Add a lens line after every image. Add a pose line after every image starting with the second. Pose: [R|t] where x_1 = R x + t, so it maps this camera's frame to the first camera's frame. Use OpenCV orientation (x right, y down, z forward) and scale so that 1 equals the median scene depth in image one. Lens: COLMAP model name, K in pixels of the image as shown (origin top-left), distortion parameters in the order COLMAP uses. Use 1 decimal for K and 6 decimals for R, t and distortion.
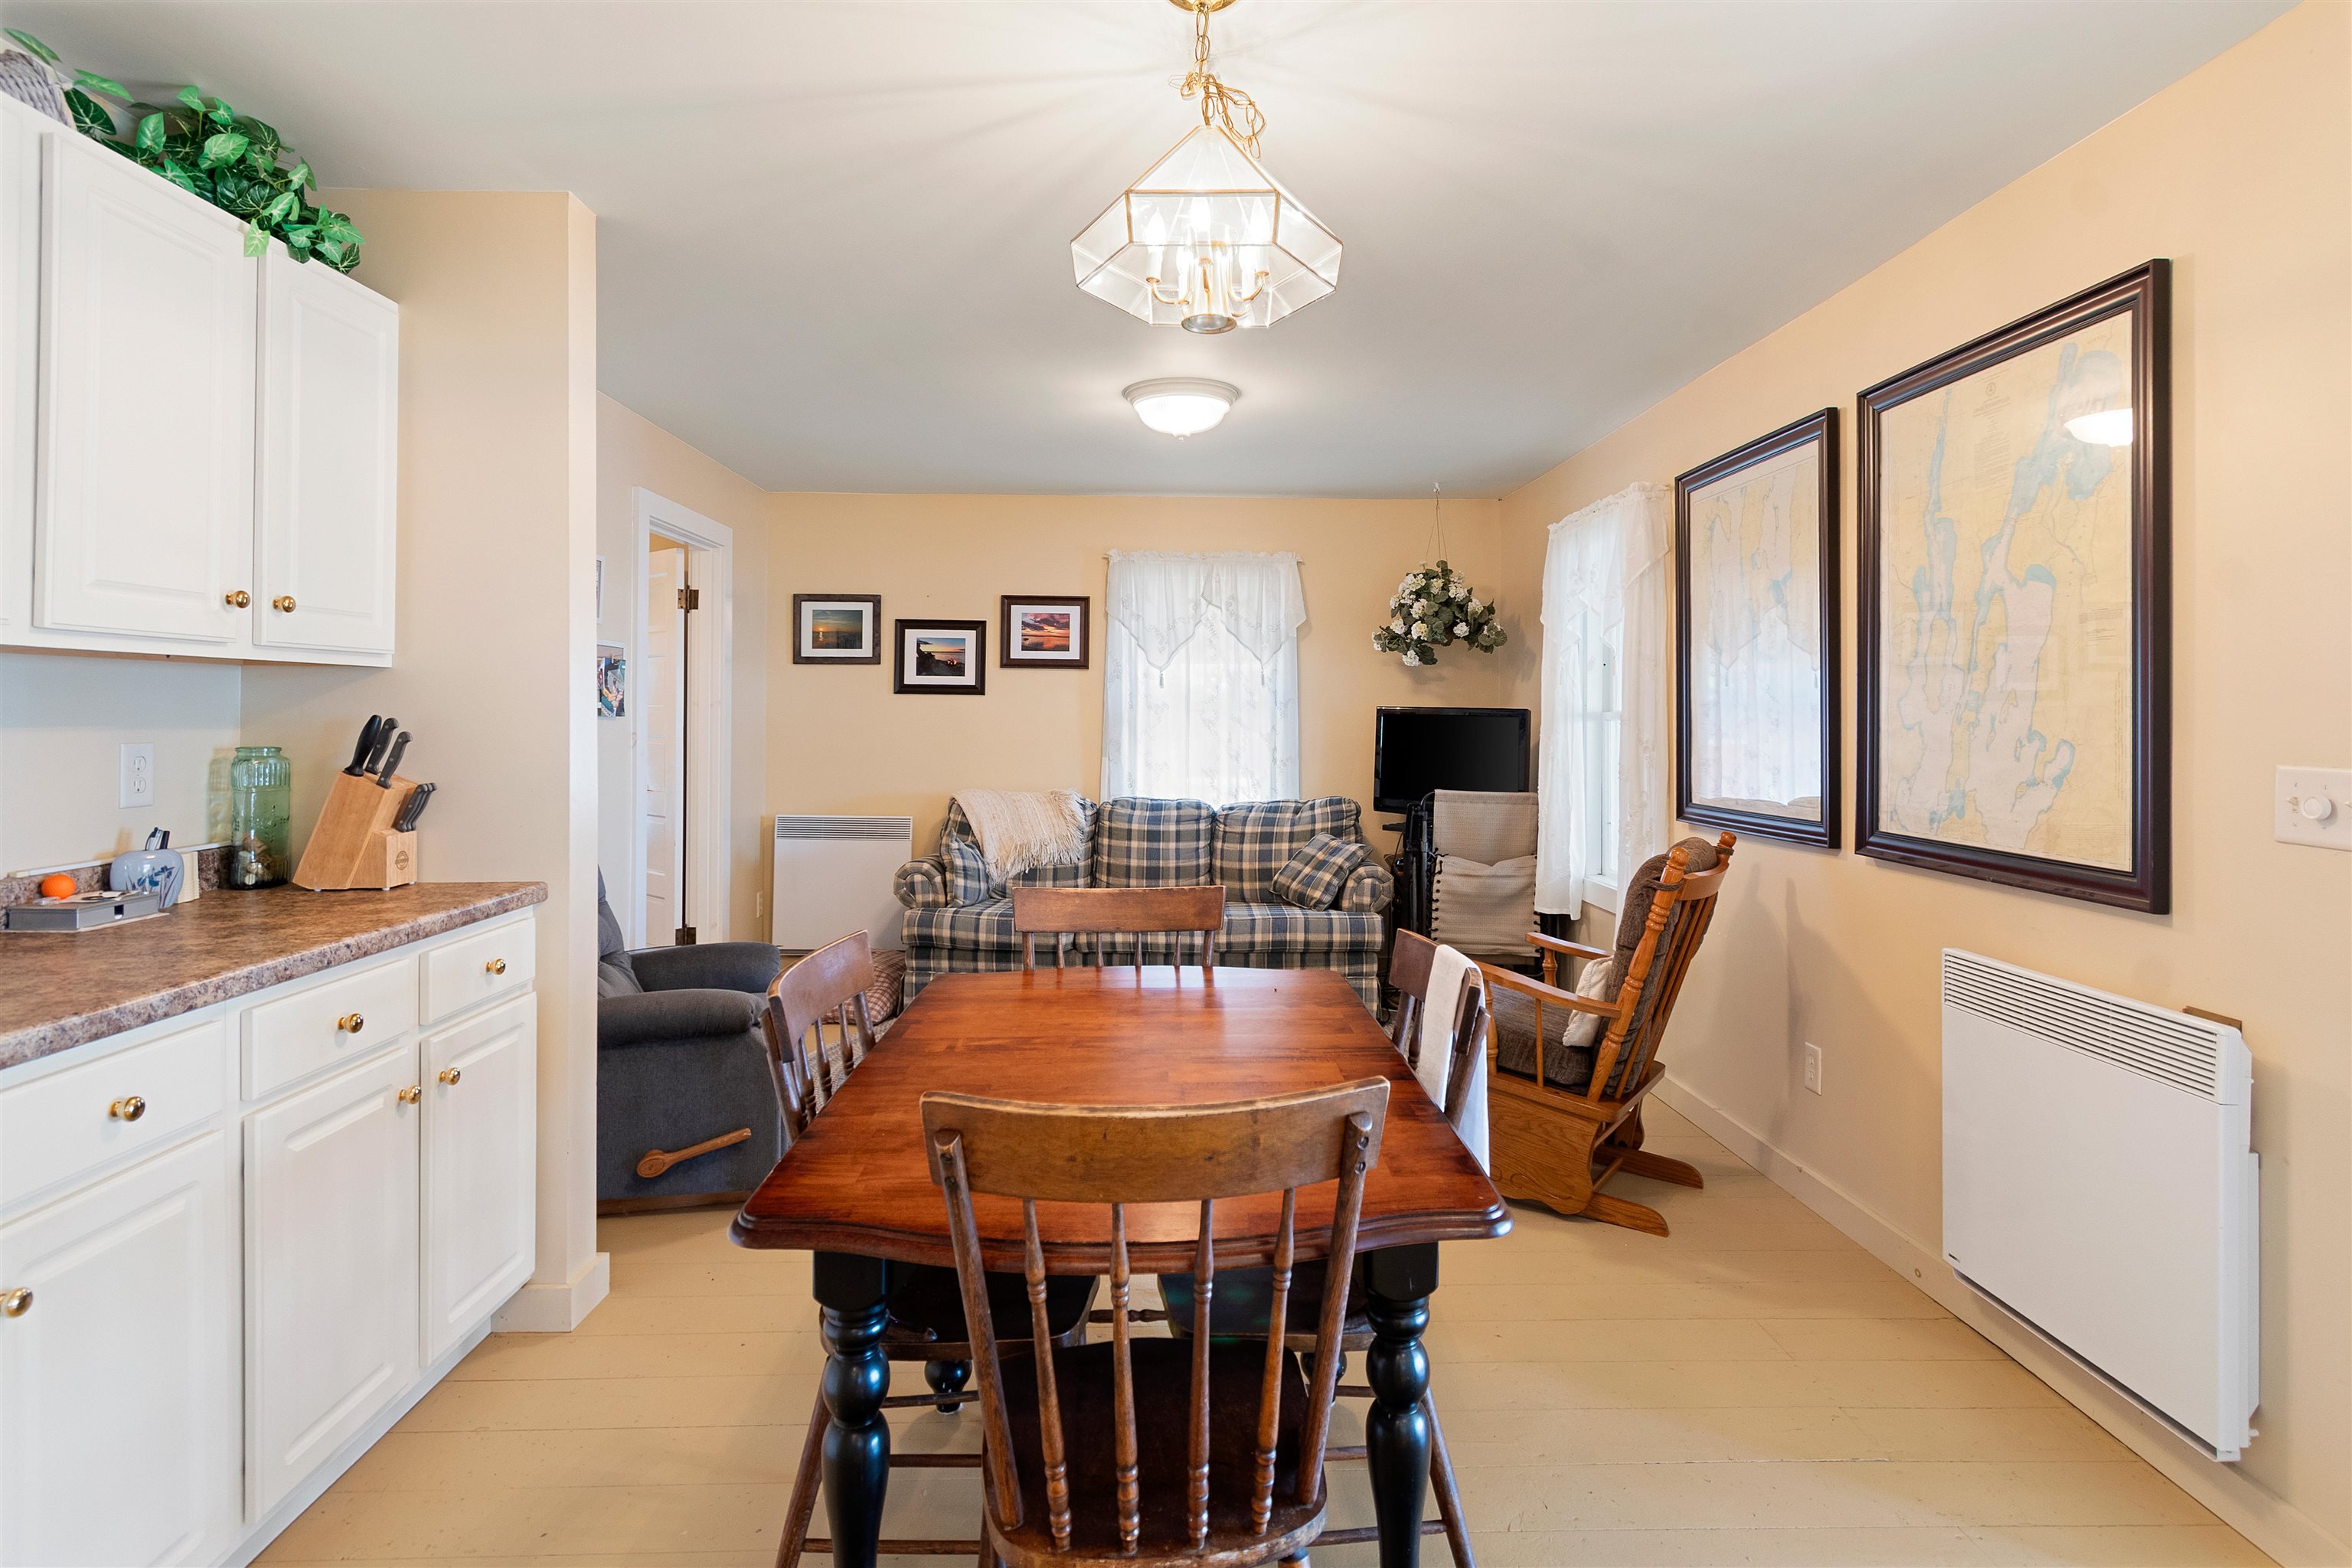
lens RADIAL K [[1183.4, 0, 1193.8], [0, 1183.4, 709.9], [0, 0, 1]] dist [0.003553, -0.002985]
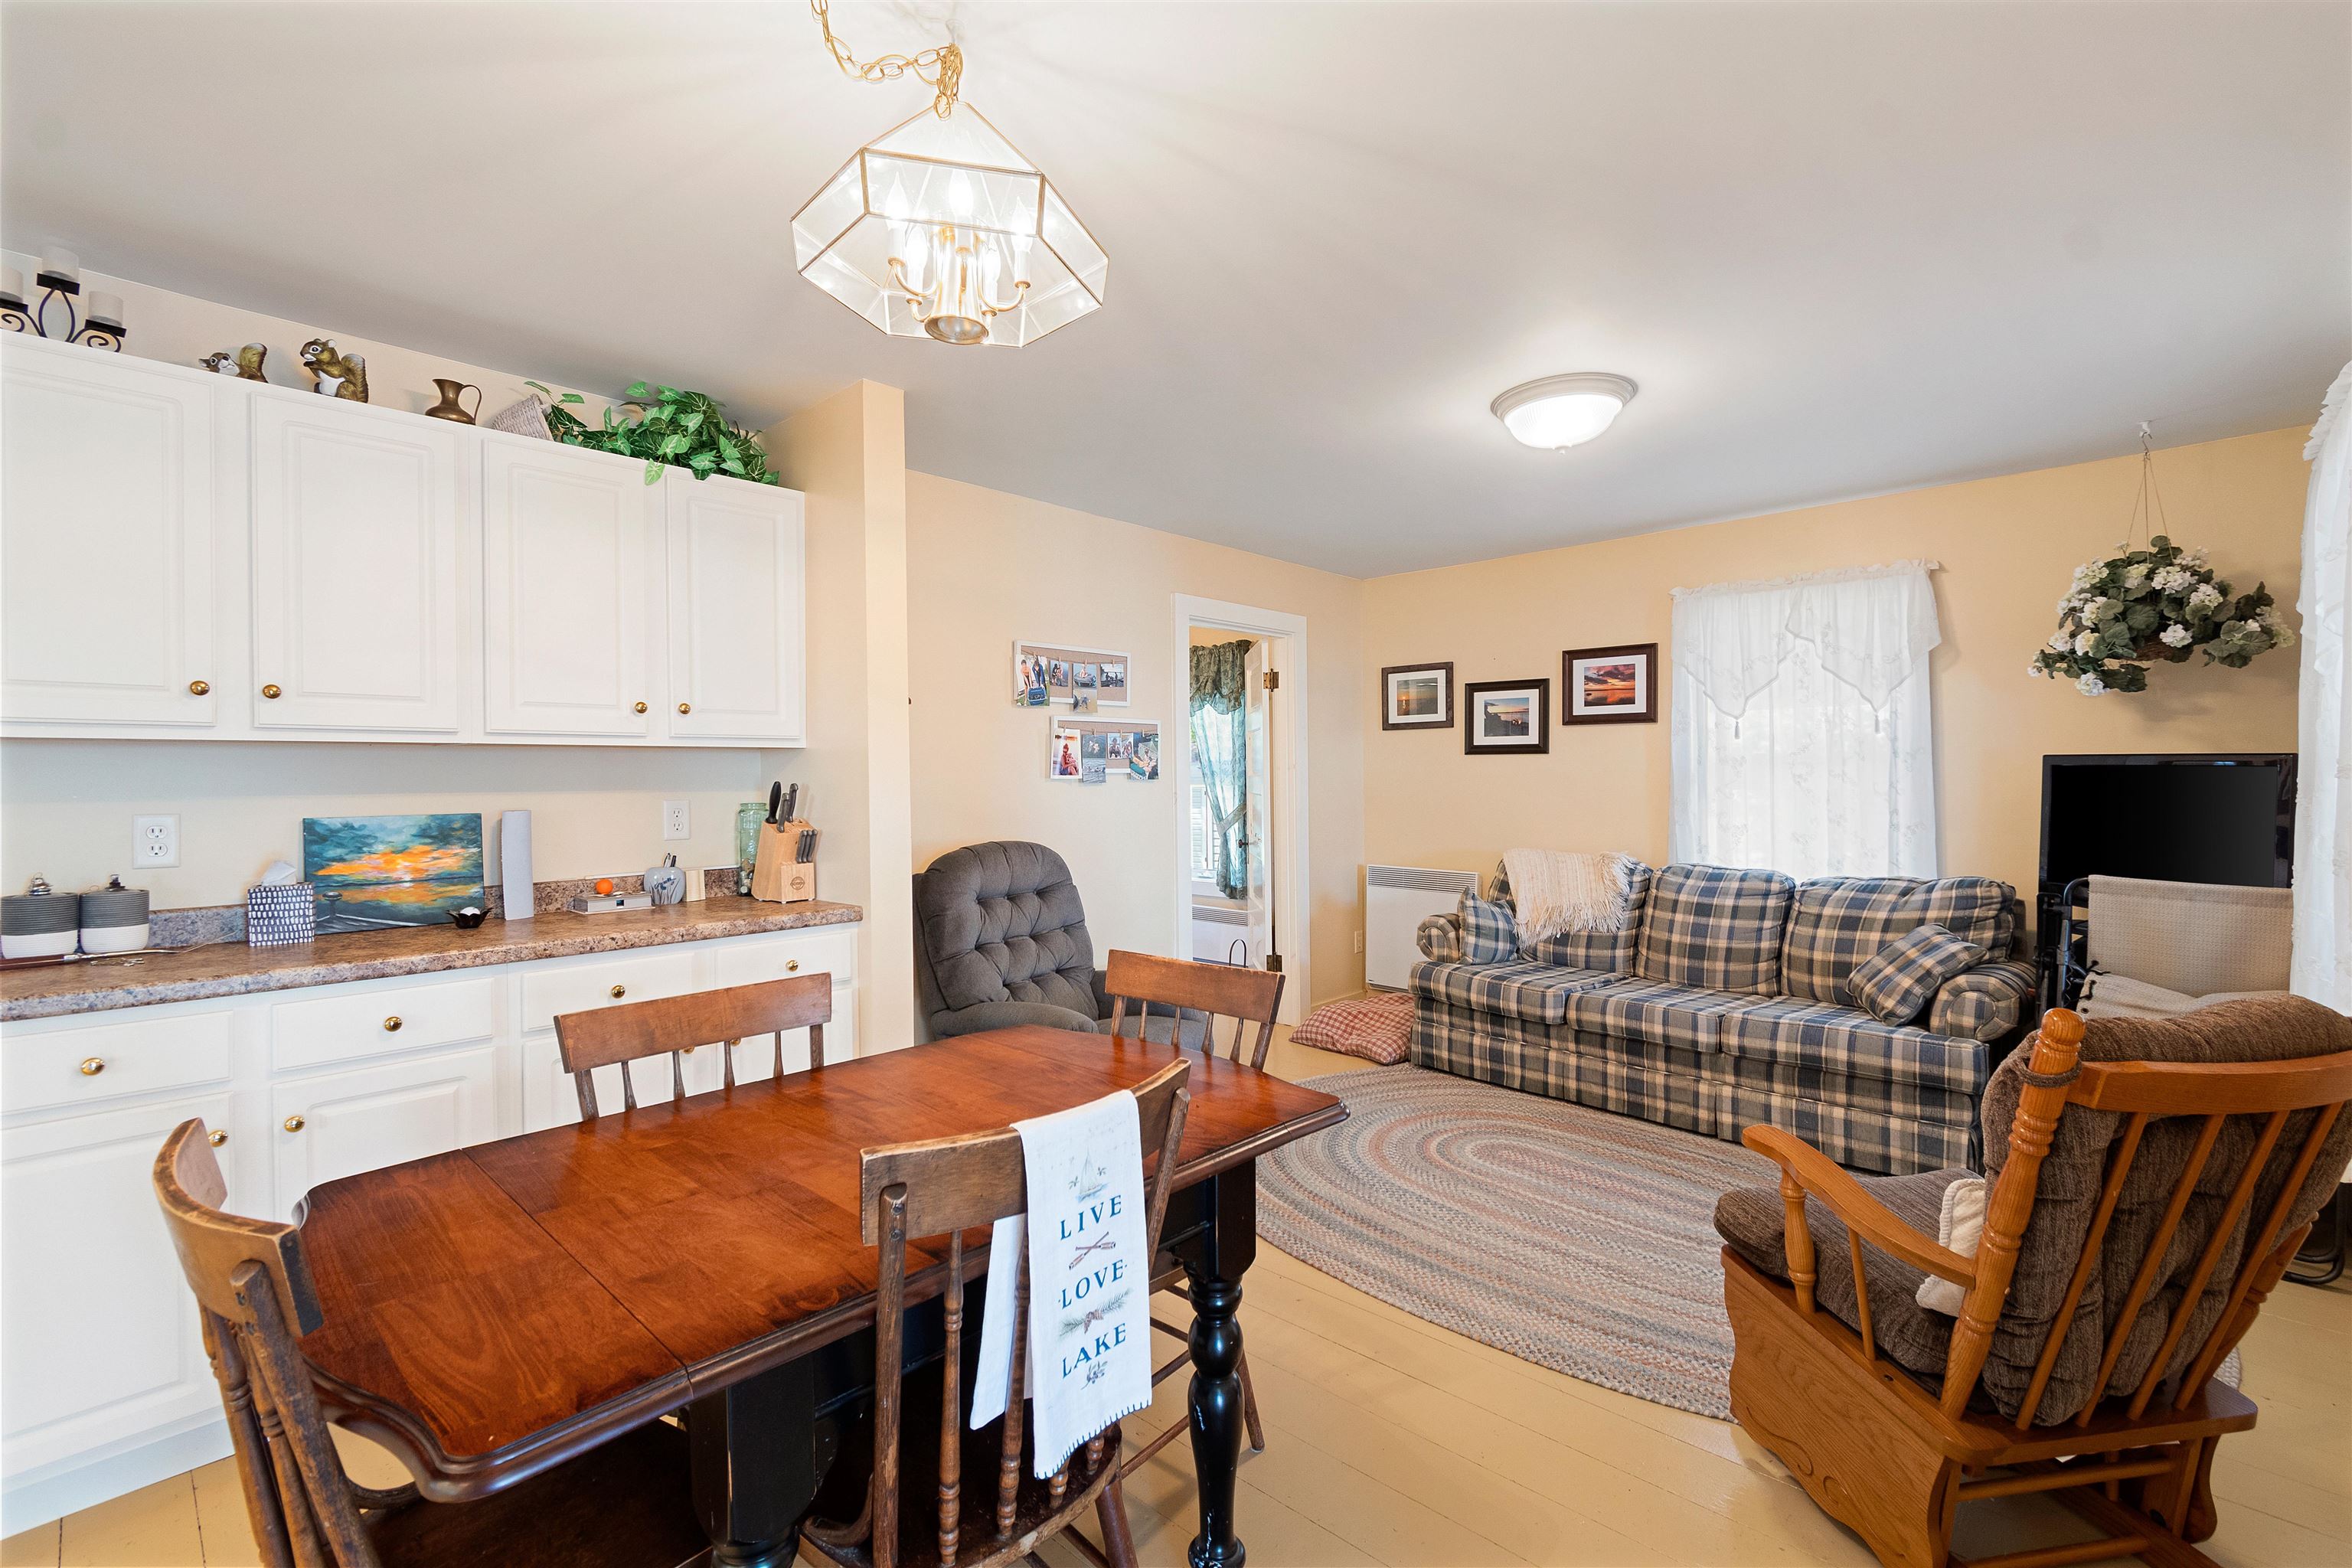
lens RADIAL K [[1020.1, 0, 1182.7], [0, 1020.1, 782.2], [0, 0, 1]] dist [0.001331, -0.000861]
pose [[0.710796, -0.007380, -0.703359, 0.226975], [0.015207, 0.999872, 0.004877, 0.002874], [0.703234, -0.014162, 0.710818, 0.198611]]
